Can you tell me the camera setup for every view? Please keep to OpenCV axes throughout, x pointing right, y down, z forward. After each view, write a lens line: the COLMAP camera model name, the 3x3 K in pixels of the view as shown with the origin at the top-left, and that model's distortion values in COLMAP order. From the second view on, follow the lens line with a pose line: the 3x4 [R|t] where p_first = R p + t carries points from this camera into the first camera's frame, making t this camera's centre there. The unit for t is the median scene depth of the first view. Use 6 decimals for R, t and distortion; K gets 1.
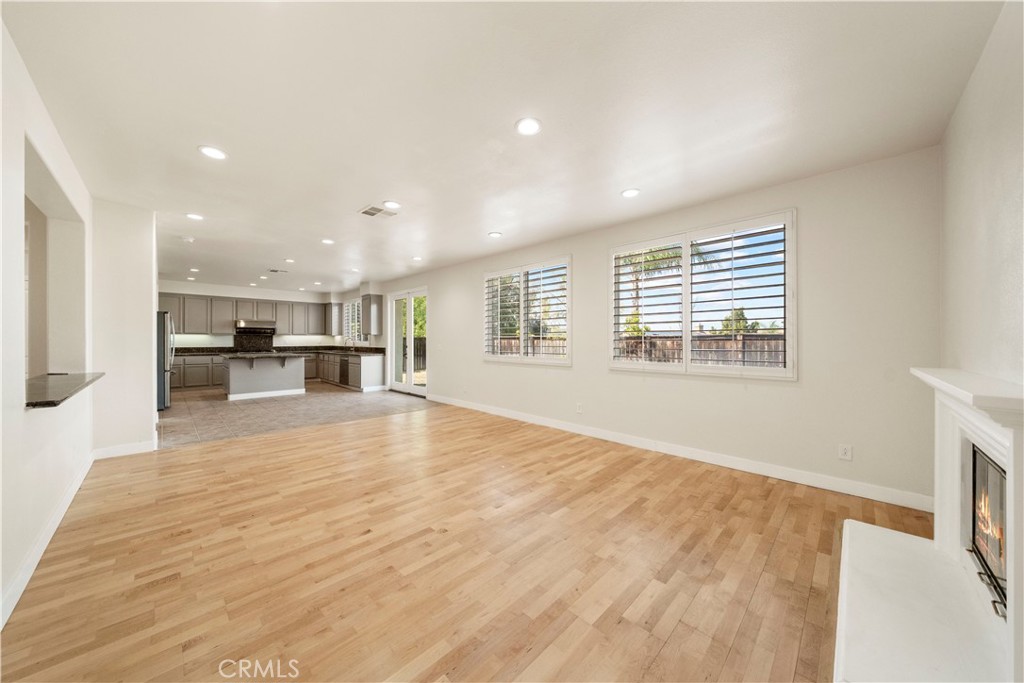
lens RADIAL K [[351.0, 0, 515.4], [0, 351.0, 339.7], [0, 0, 1]] dist [-0.008193, -0.000027]
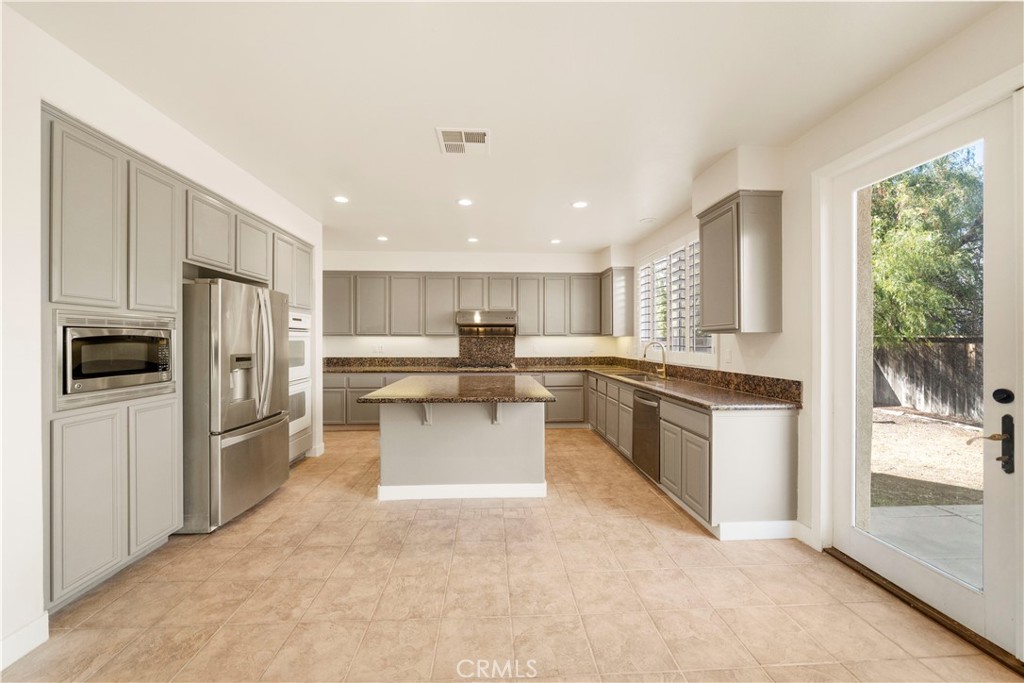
lens RADIAL K [[378.5, 0, 511.1], [0, 378.5, 342.1], [0, 0, 1]] dist [-0.000126, -0.000546]
pose [[0.738235, 0.000719, -0.674543, -0.300874], [0.002408, 0.999990, 0.003701, -0.006935], [0.674539, -0.004356, 0.738226, 0.567703]]
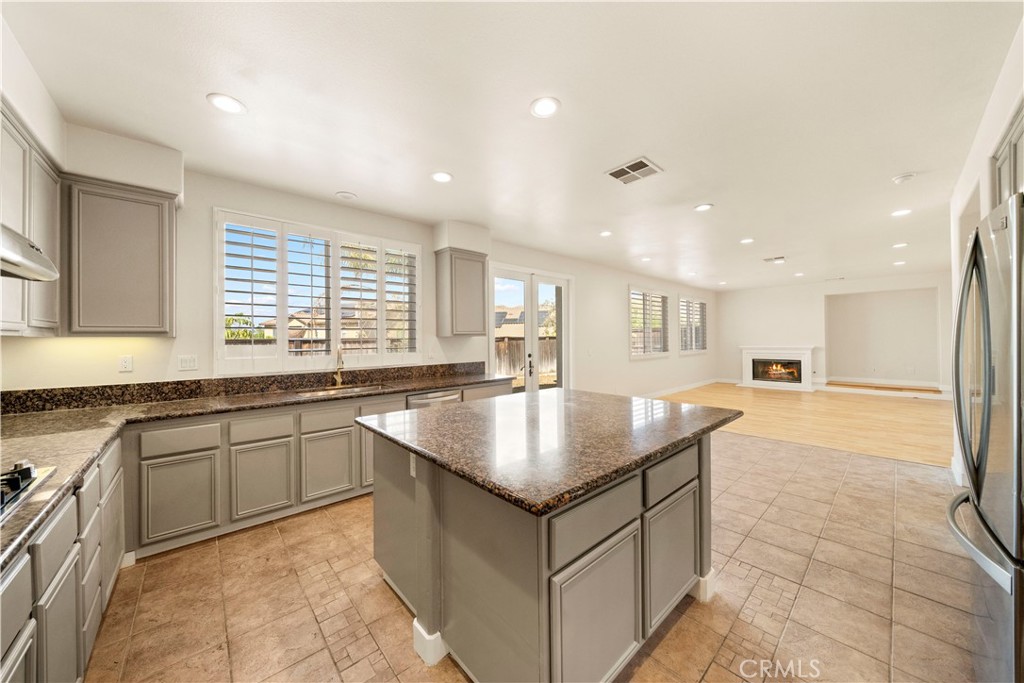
lens RADIAL K [[351.0, 0, 508.9], [0, 351.0, 336.8], [0, 0, 1]] dist [-0.008193, -0.000027]
pose [[0.065115, 0.003520, 0.997872, -0.789467], [0.010434, 0.999937, -0.004208, -0.009735], [-0.997823, 0.010685, 0.065074, 0.821814]]
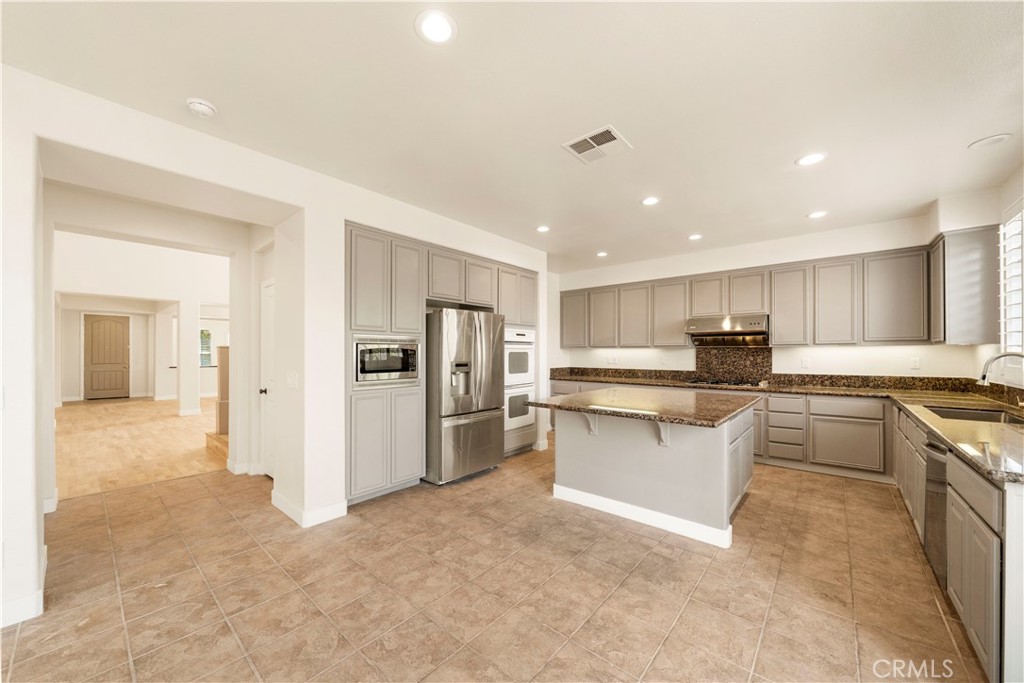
lens RADIAL K [[378.5, 0, 513.3], [0, 378.5, 353.6], [0, 0, 1]] dist [-0.000126, -0.000546]
pose [[0.067614, -0.002033, -0.997709, -0.251605], [0.001513, 0.999997, -0.001936, -0.004555], [0.997710, -0.001379, 0.067617, 0.665976]]
